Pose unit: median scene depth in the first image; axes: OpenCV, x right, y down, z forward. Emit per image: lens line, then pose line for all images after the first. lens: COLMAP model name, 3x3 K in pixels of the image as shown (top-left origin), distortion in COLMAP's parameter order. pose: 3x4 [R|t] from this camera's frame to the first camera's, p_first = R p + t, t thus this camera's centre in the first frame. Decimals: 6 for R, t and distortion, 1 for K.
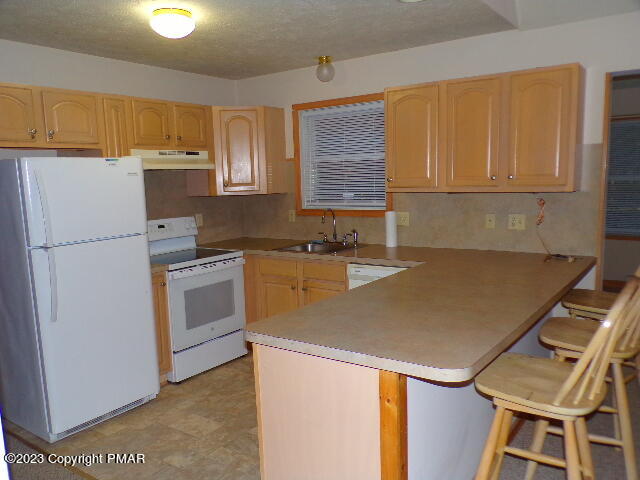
lens RADIAL K [[527.5, 0, 320.2], [0, 527.5, 241.2], [0, 0, 1]] dist [0.030993, -0.027497]
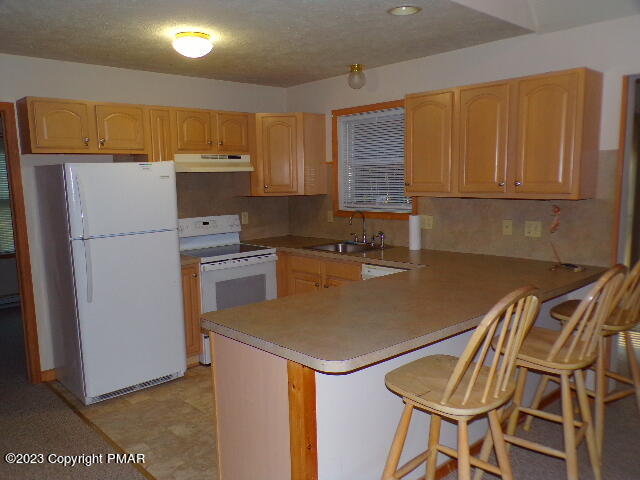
lens RADIAL K [[527.5, 0, 320.2], [0, 527.5, 241.3], [0, 0, 1]] dist [0.030993, -0.027497]
pose [[0.979066, 0.034397, -0.200615, 0.181965], [-0.033530, 0.999408, 0.007716, -0.007858], [0.200762, -0.000828, 0.979640, -0.039845]]
